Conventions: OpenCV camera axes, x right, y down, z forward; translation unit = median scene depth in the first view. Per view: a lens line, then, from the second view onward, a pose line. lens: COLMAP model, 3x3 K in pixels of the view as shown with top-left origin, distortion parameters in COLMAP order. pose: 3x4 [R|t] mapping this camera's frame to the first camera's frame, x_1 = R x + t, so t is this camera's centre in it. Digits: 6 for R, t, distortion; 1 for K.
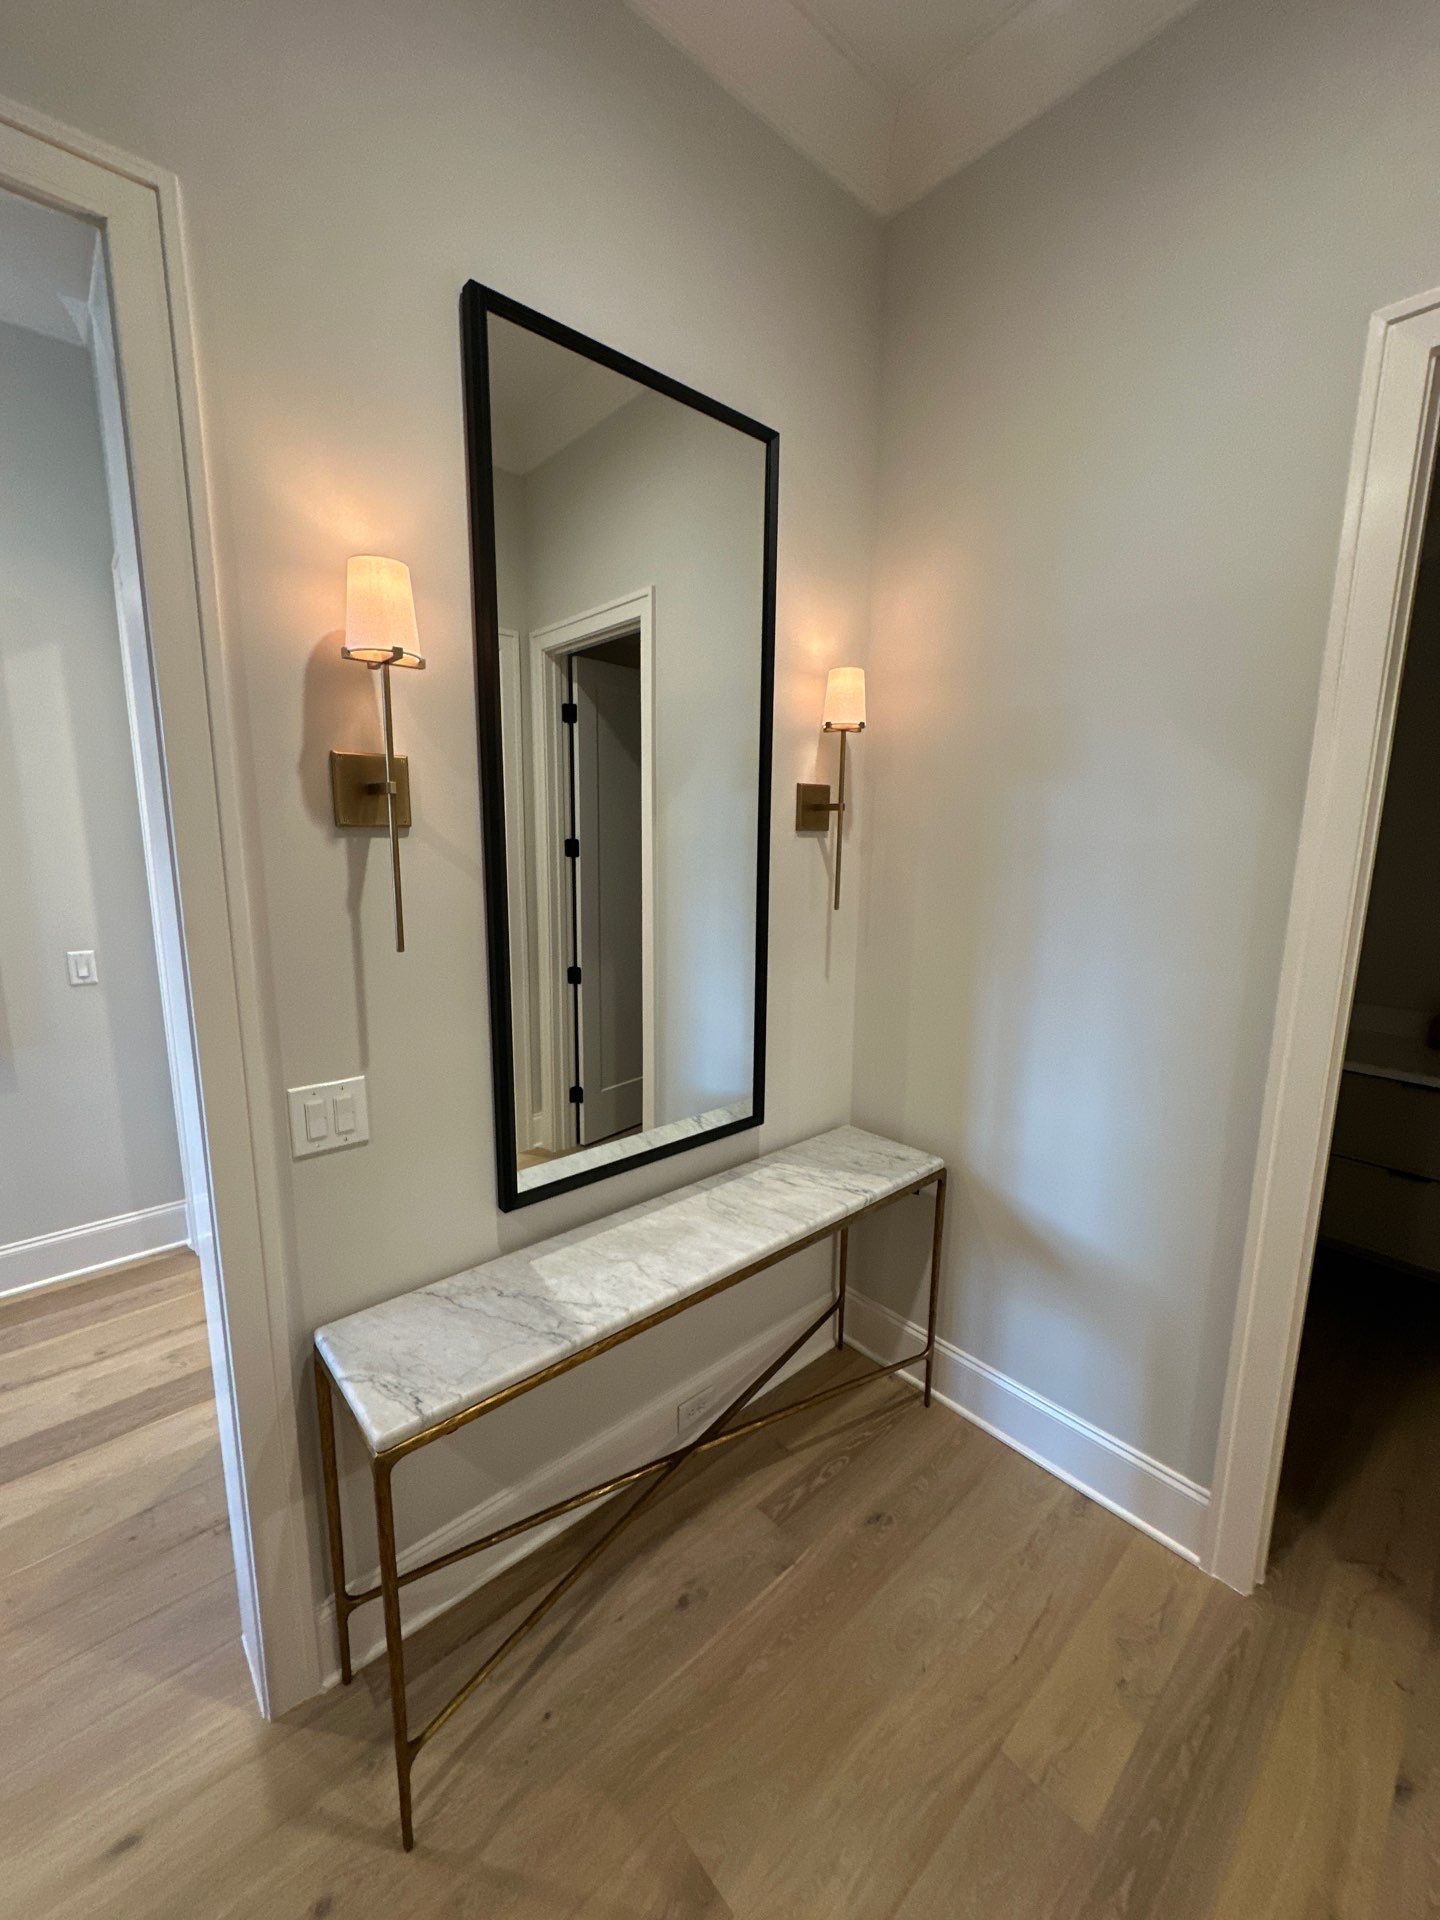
lens RADIAL K [[762.0, 0, 725.6], [0, 762.0, 957.0], [0, 0, 1]] dist [0.001206, 0.000629]
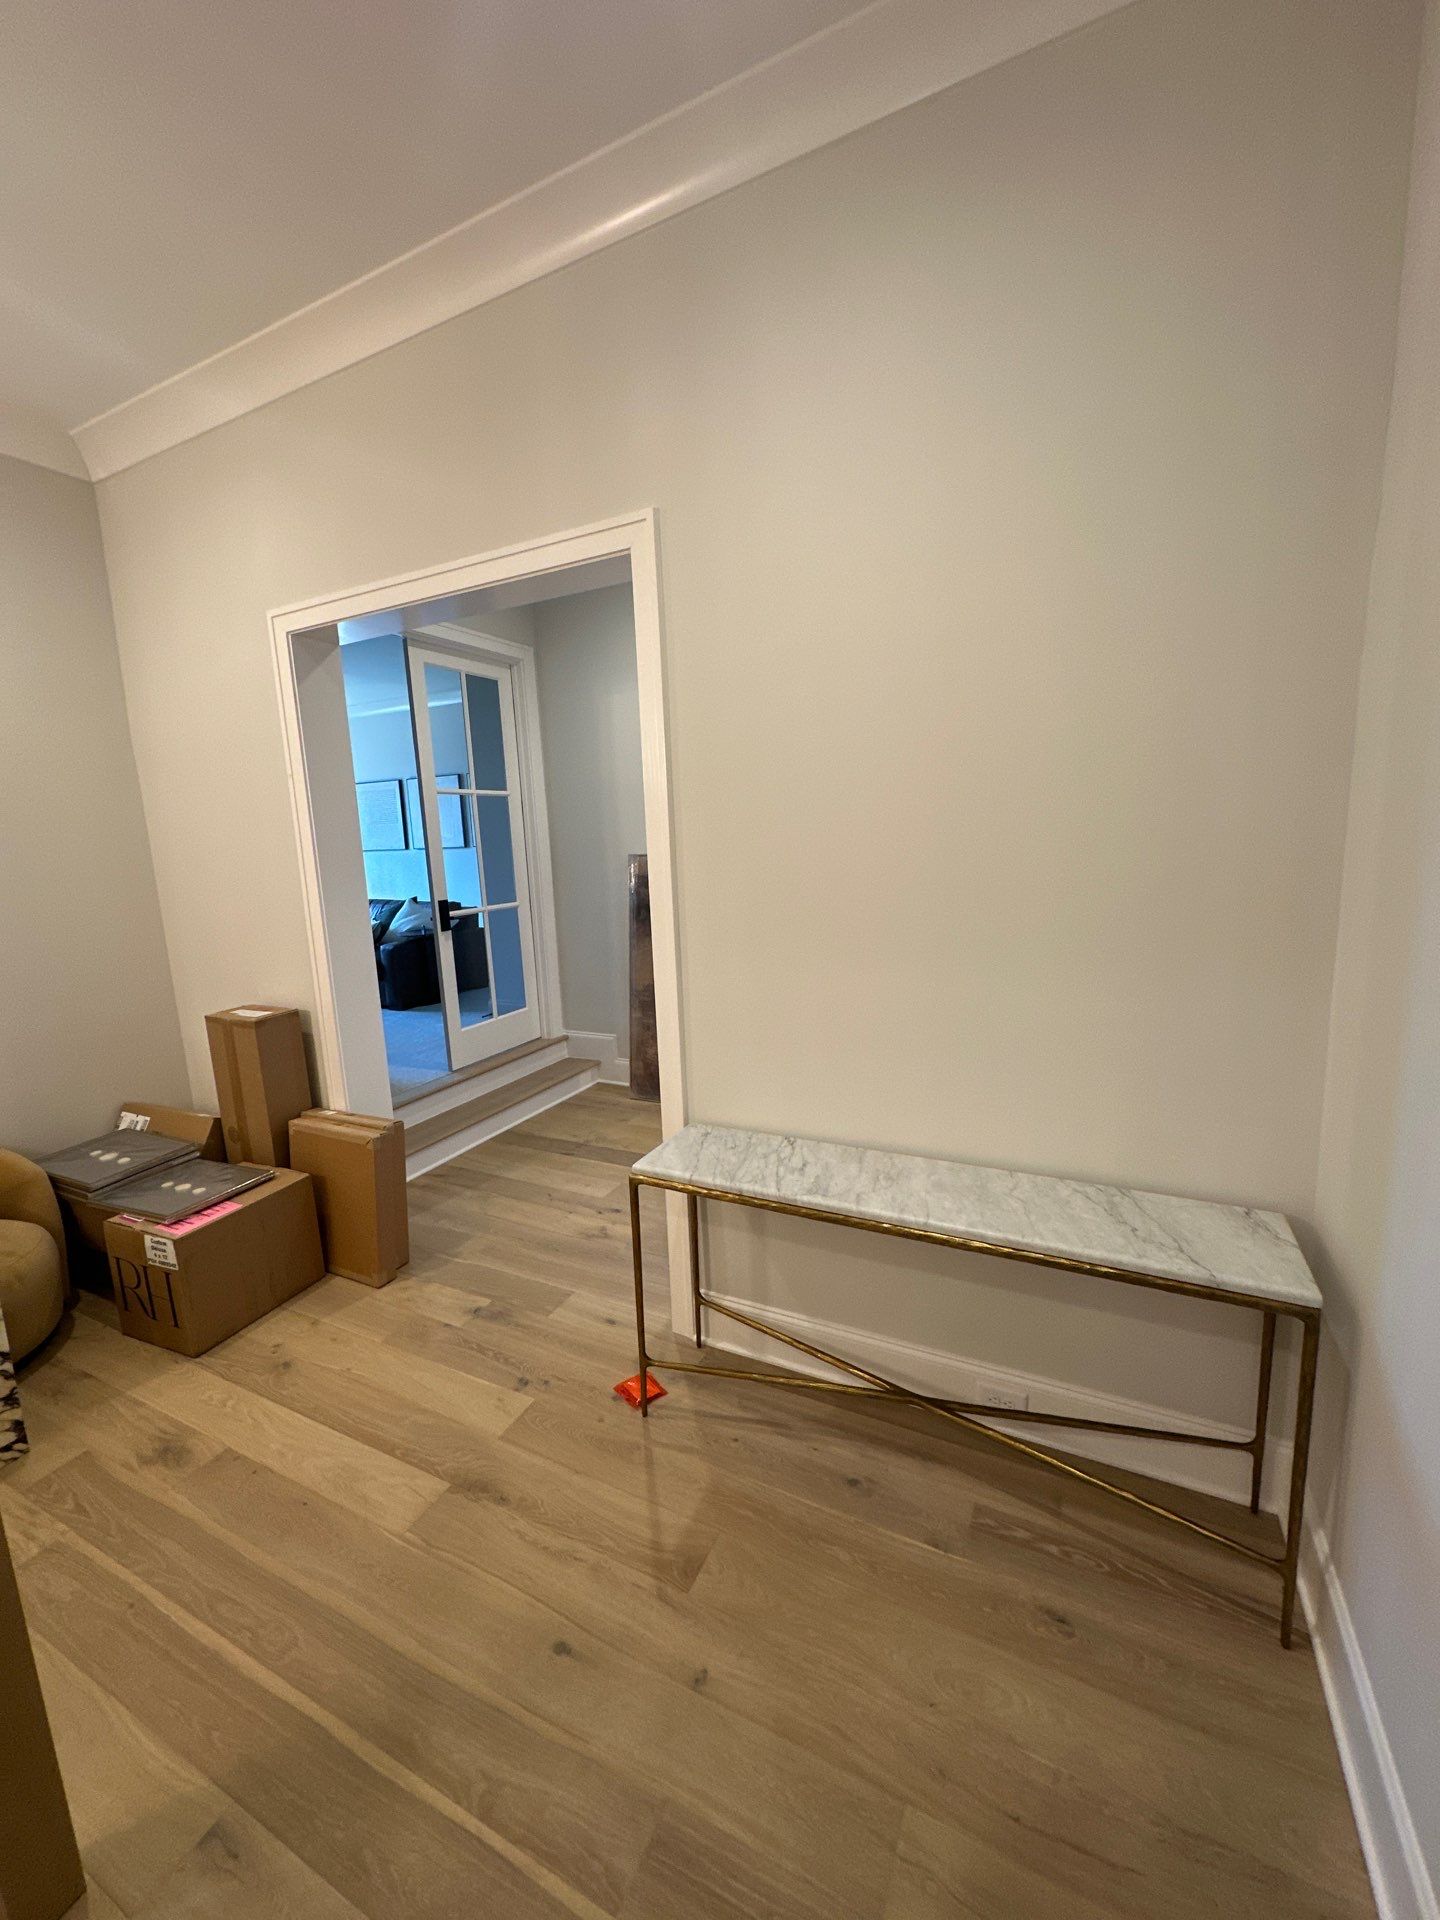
lens RADIAL K [[762.0, 0, 720.5], [0, 762.0, 962.9], [0, 0, 1]] dist [0.001206, 0.000629]
pose [[0.372680, 0.132334, -0.918475, 0.745923], [-0.108314, 0.989217, 0.098578, -0.037836], [0.921617, 0.062746, 0.382995, 0.273608]]
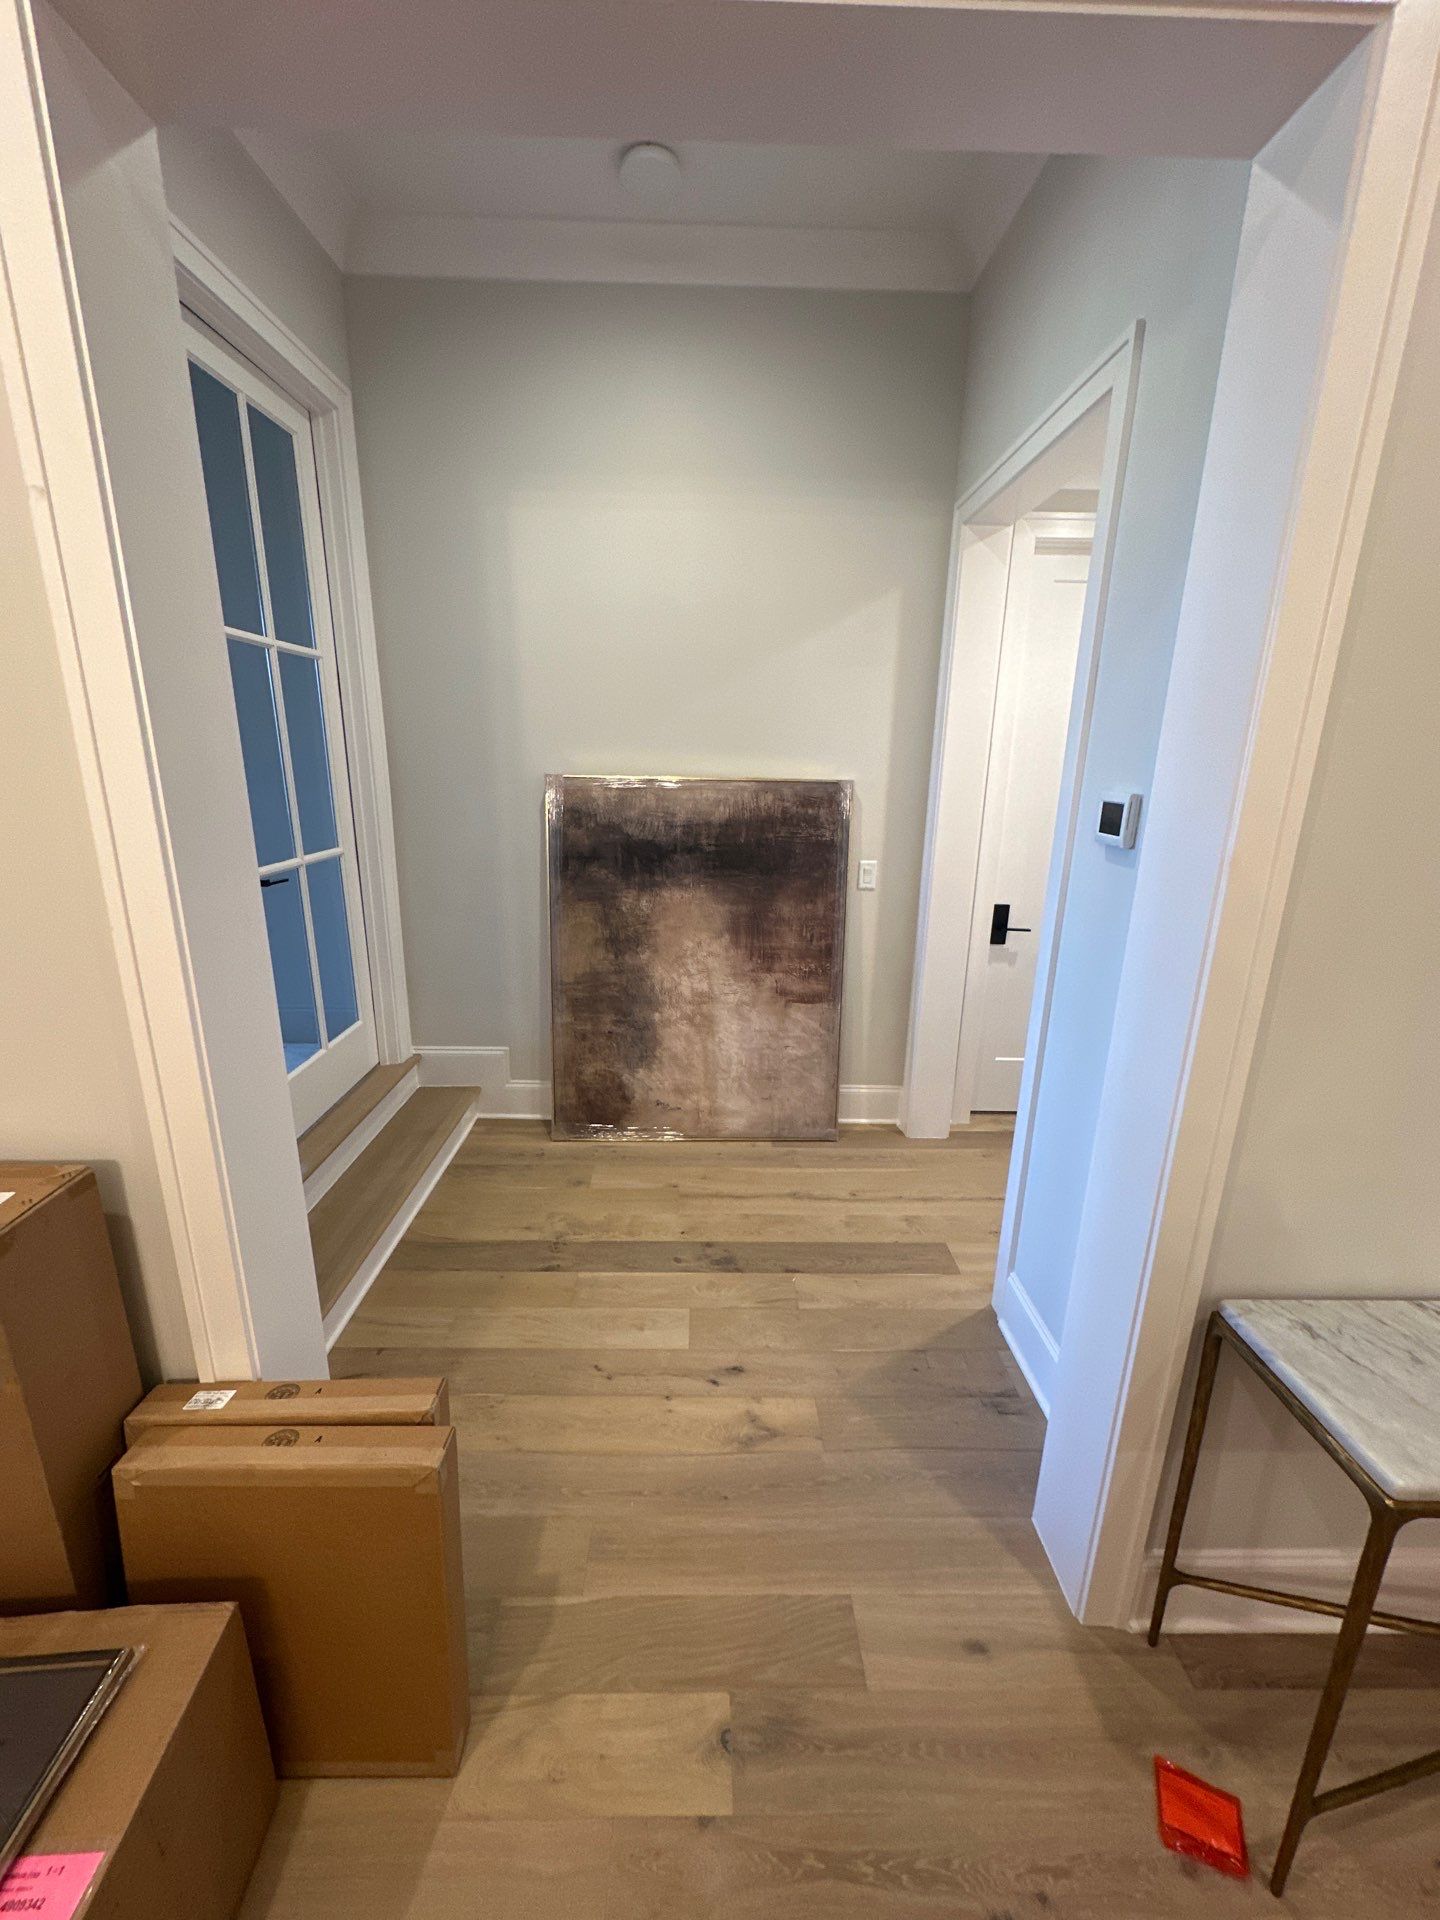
lens RADIAL K [[762.0, 0, 724.6], [0, 762.0, 962.6], [0, 0, 1]] dist [0.001206, 0.000629]
pose [[0.756306, 0.176894, -0.629848, -0.350544], [-0.117579, 0.983828, 0.135124, 0.018426], [0.643565, -0.028138, 0.764874, -0.066334]]
